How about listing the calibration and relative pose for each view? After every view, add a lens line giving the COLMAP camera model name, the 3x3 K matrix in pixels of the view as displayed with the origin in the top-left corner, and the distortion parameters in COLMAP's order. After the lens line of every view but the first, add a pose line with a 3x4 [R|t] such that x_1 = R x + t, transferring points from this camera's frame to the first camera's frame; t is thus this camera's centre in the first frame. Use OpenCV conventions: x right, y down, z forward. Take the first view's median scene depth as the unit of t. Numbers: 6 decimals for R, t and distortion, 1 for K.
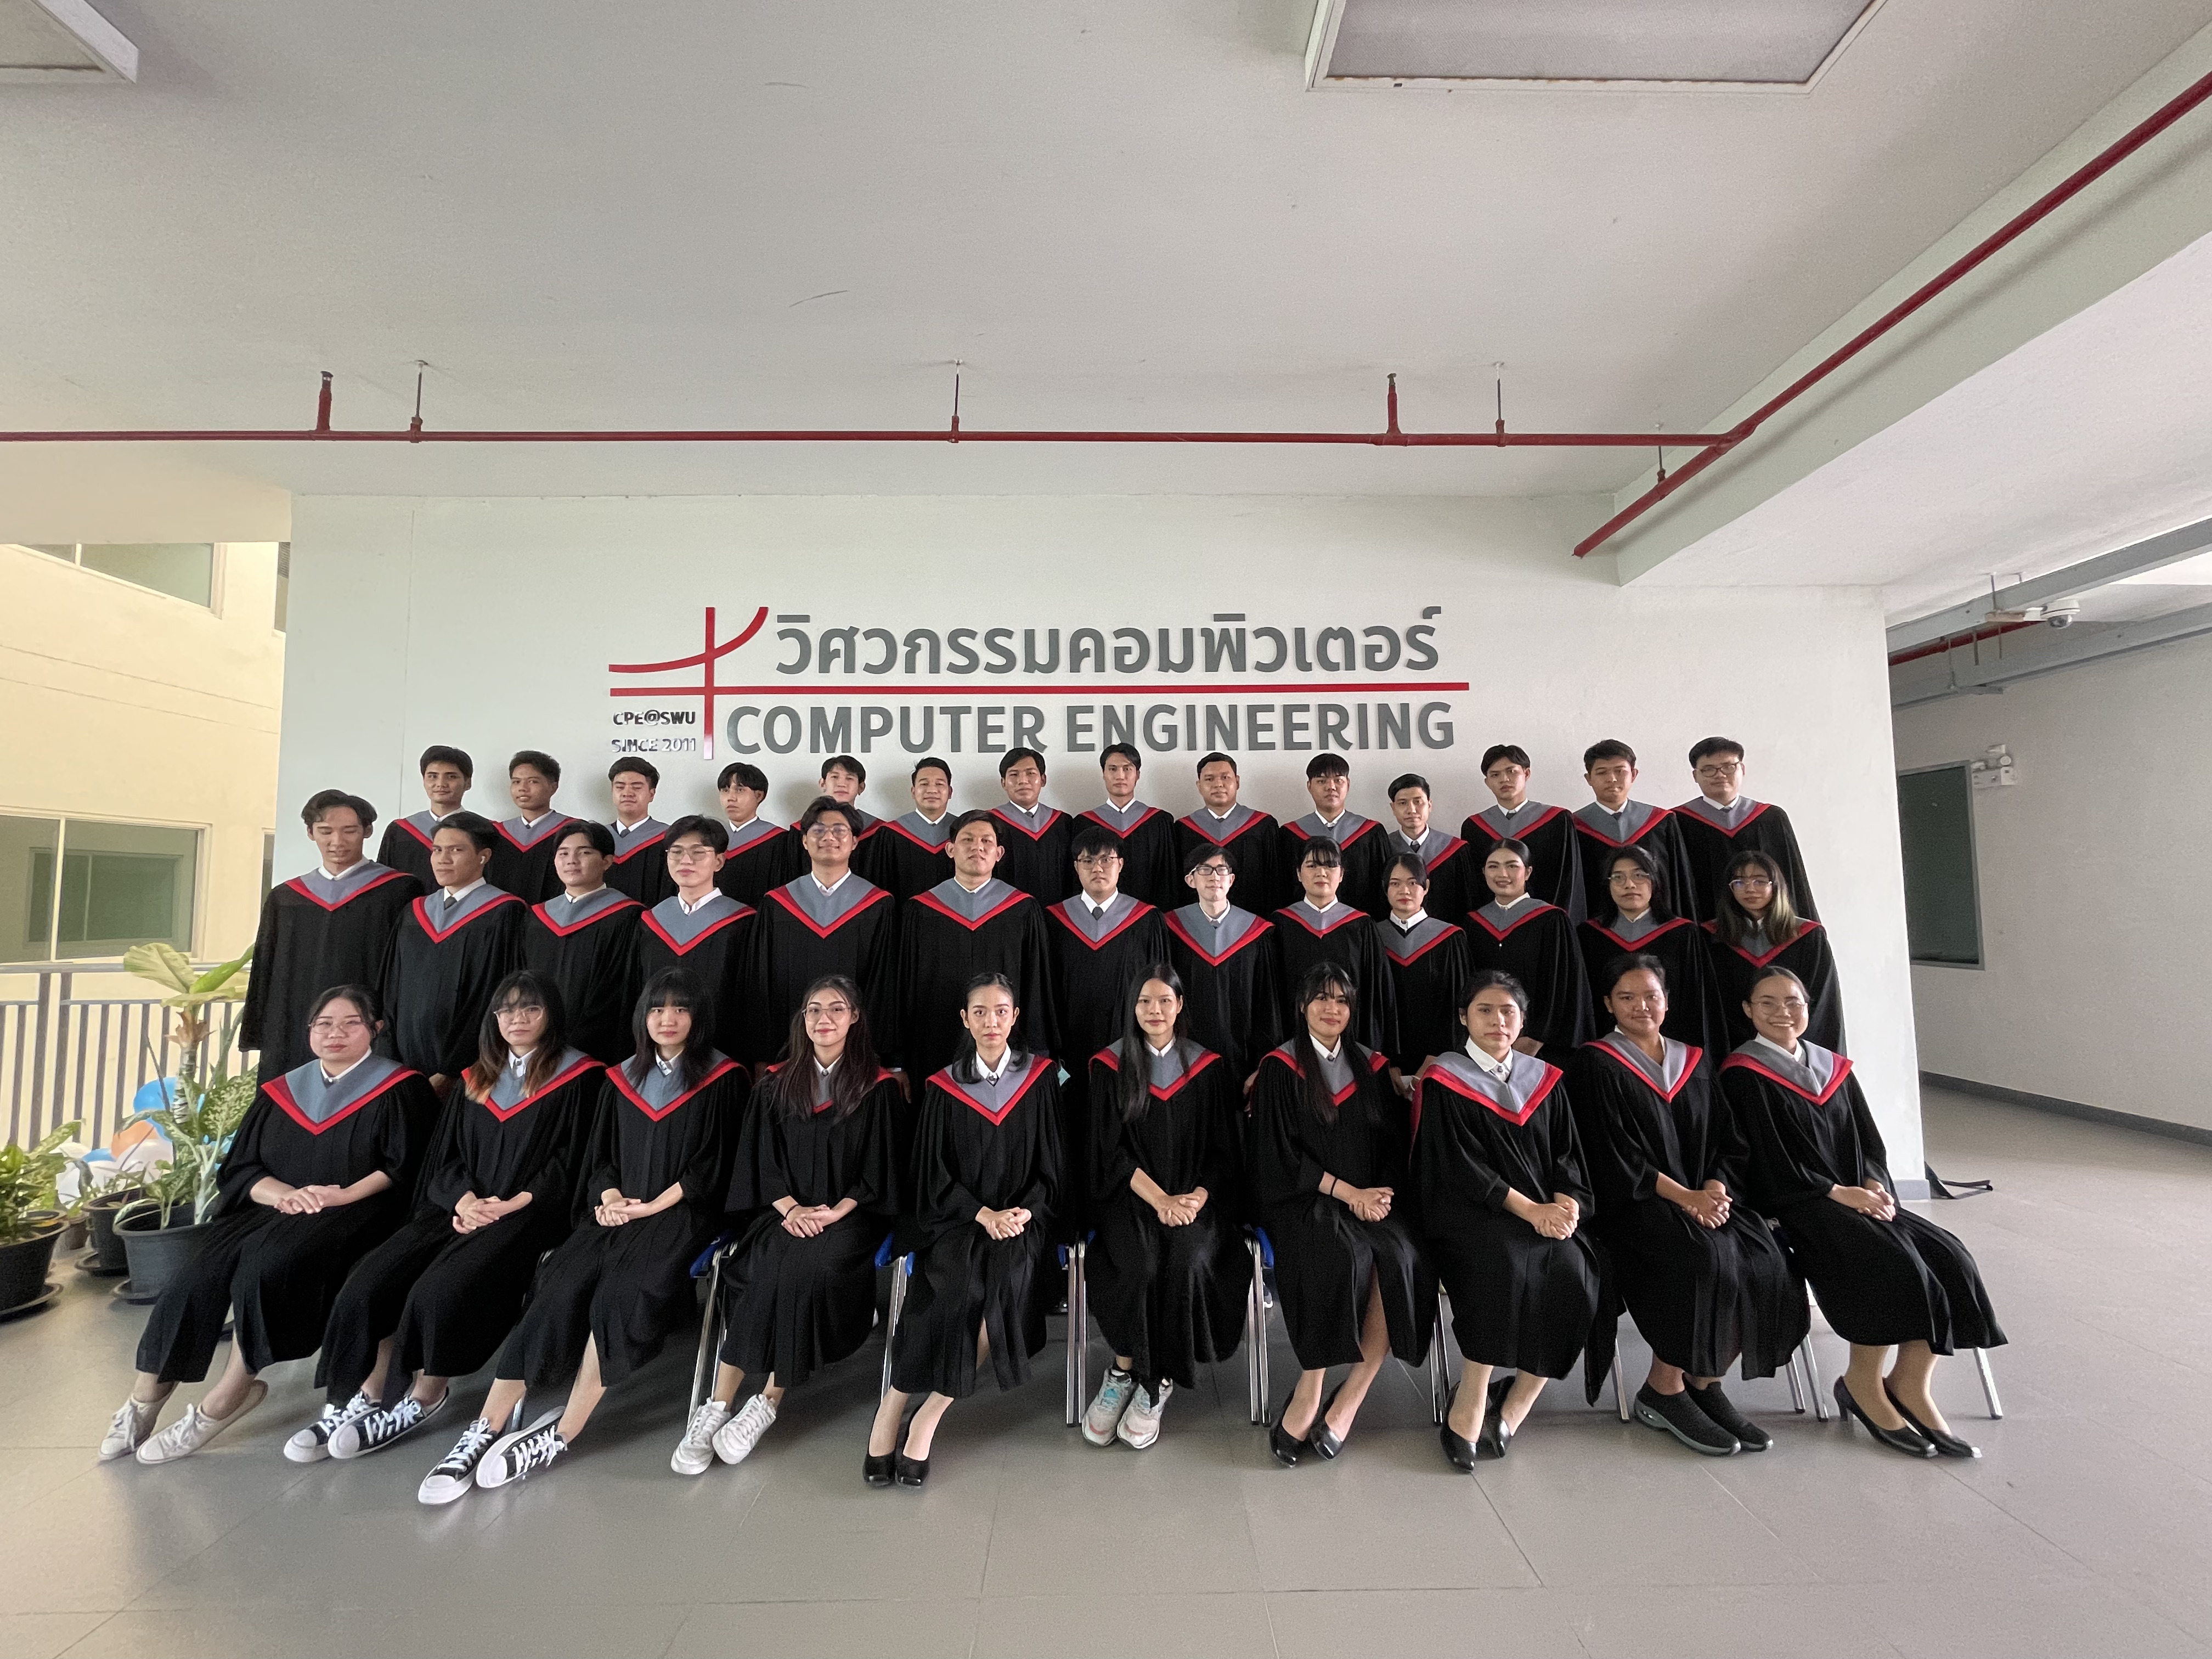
lens RADIAL K [[916.3, 0, 1099.1], [0, 916.3, 820.3], [0, 0, 1]] dist [0.001452, -0.002193]
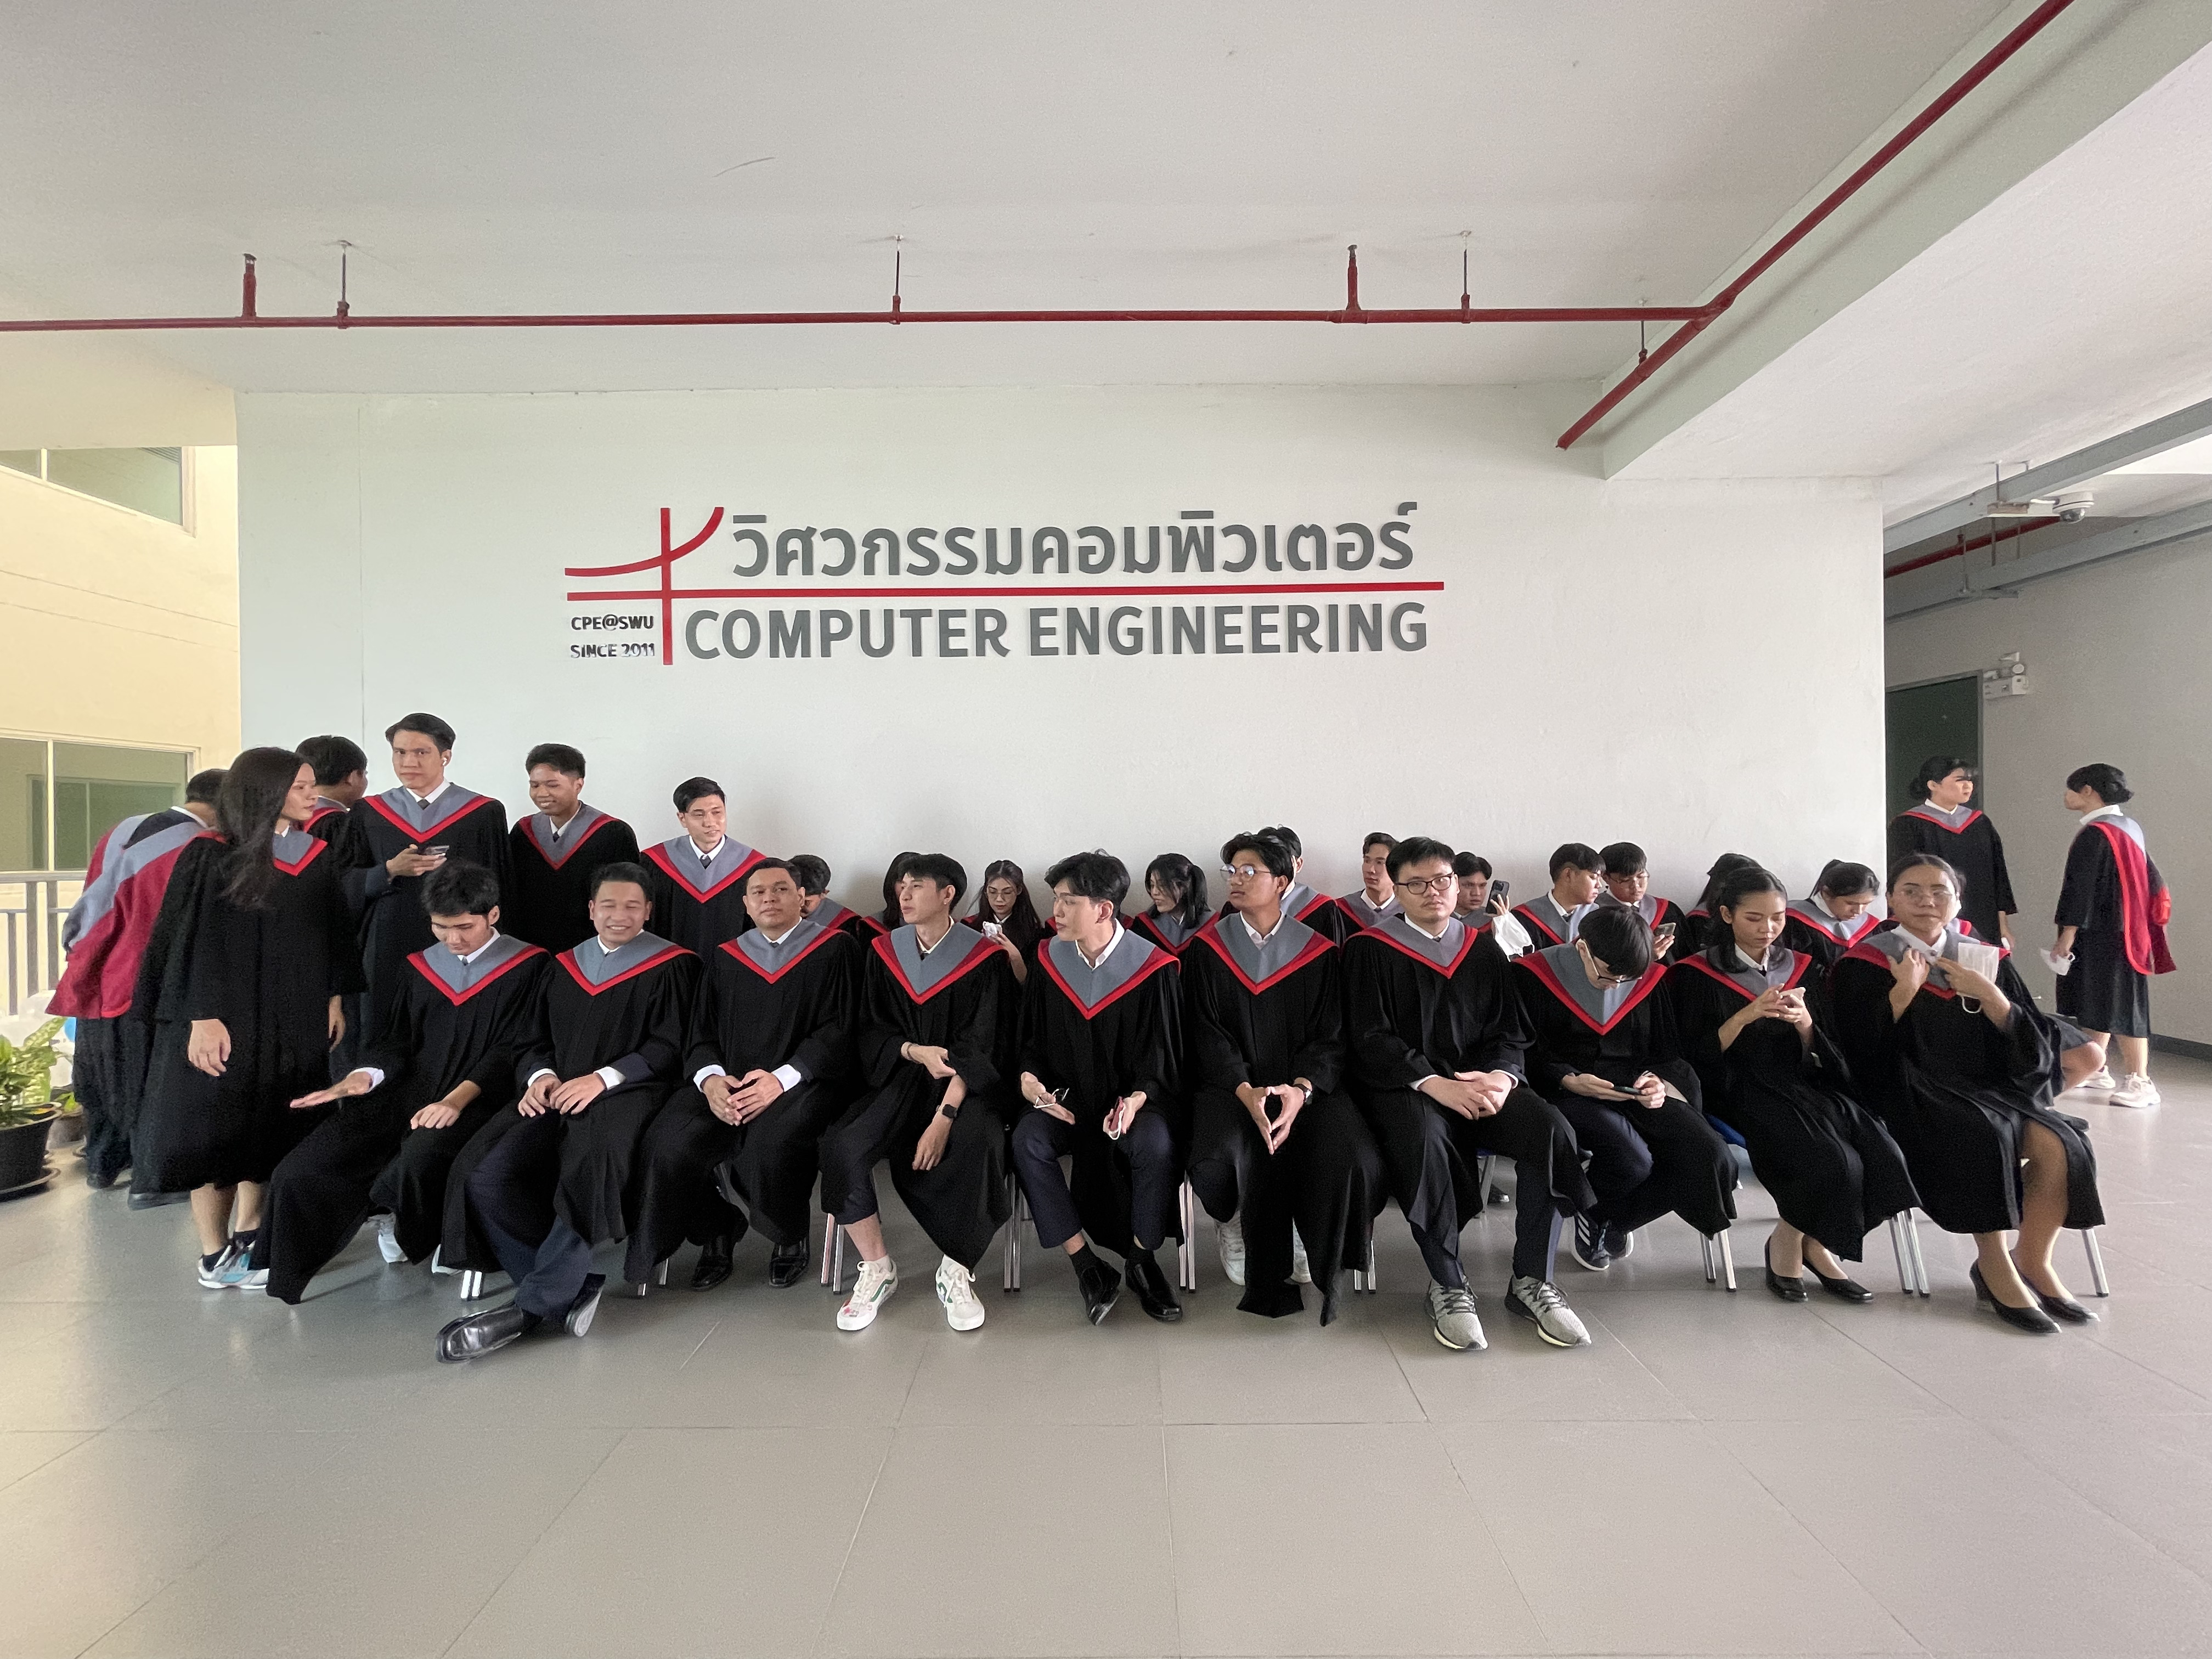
lens RADIAL K [[946.9, 0, 1106.5], [0, 946.9, 828.3], [0, 0, 1]] dist [0.000626, -0.000823]
pose [[0.999856, -0.000335, -0.016982, 0.063728], [0.001651, 0.996985, 0.077581, 0.030876], [0.016905, -0.077598, 0.996841, -0.023236]]
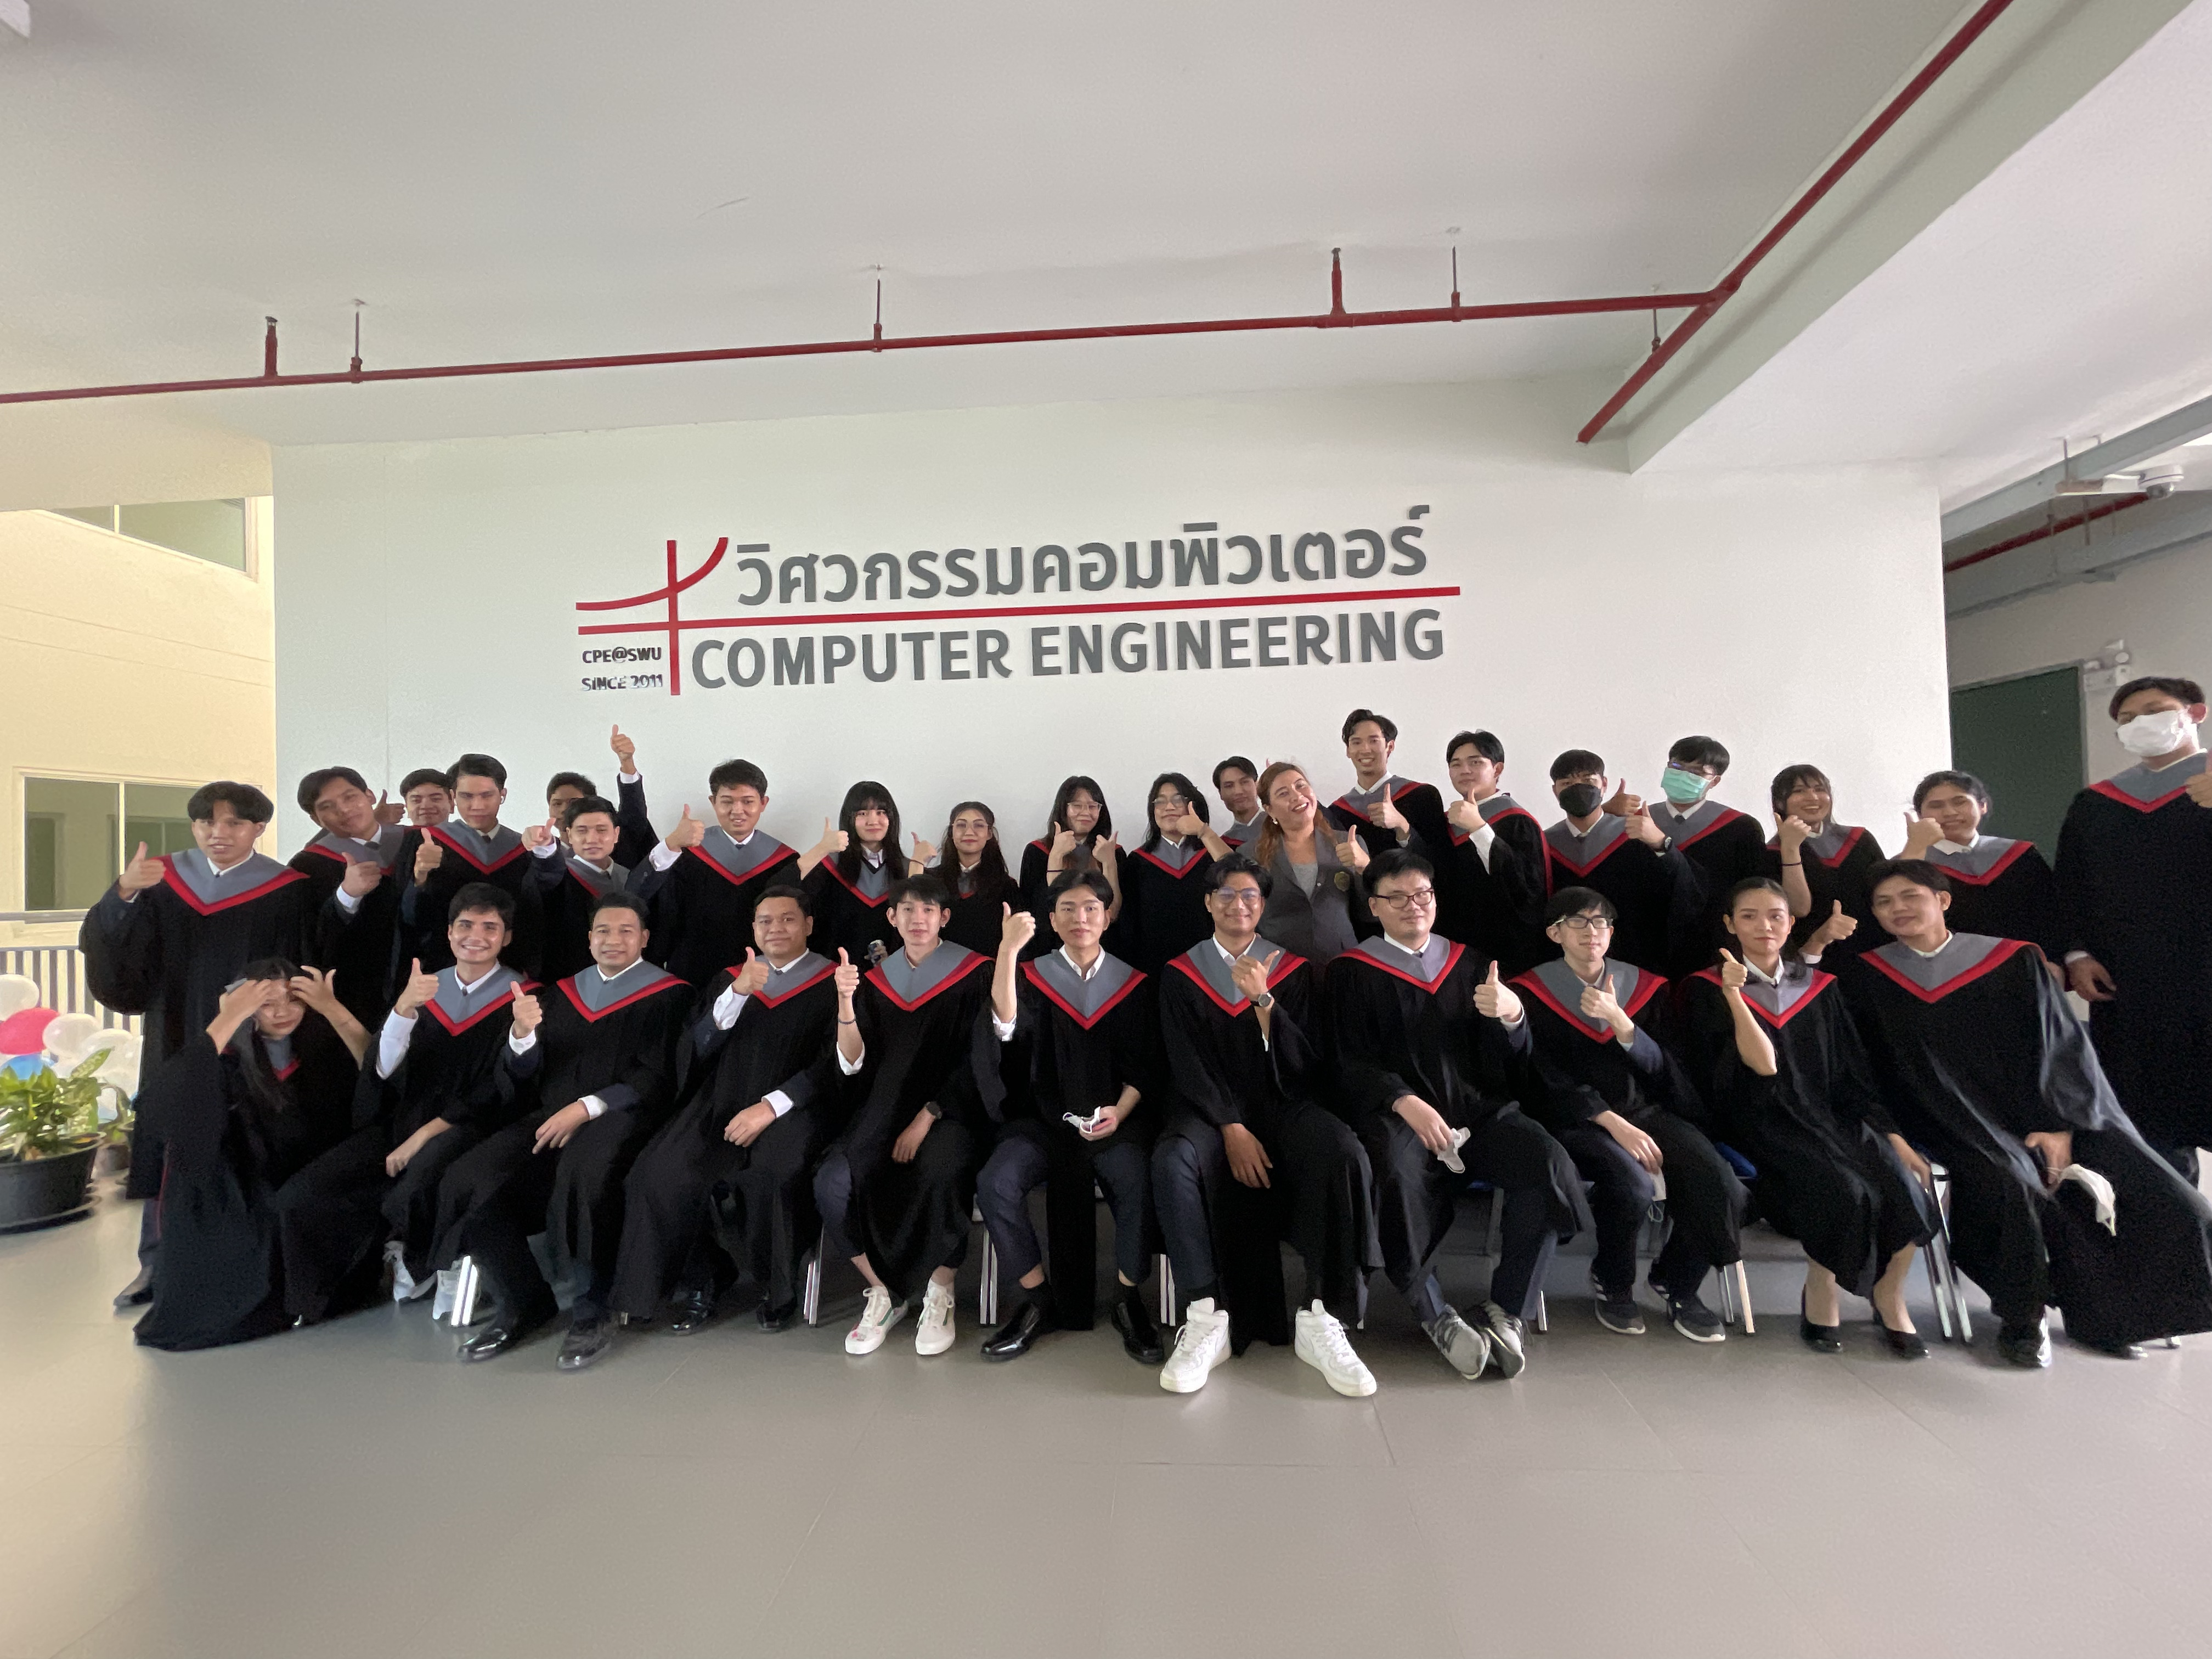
lens RADIAL K [[988.3, 0, 1110.9], [0, 988.3, 828.2], [0, 0, 1]] dist [0.001254, -0.001294]
pose [[0.996474, -0.019386, -0.081631, 0.128331], [0.023932, 0.998195, 0.055082, 0.029699], [0.080416, -0.056841, 0.995139, -0.036355]]
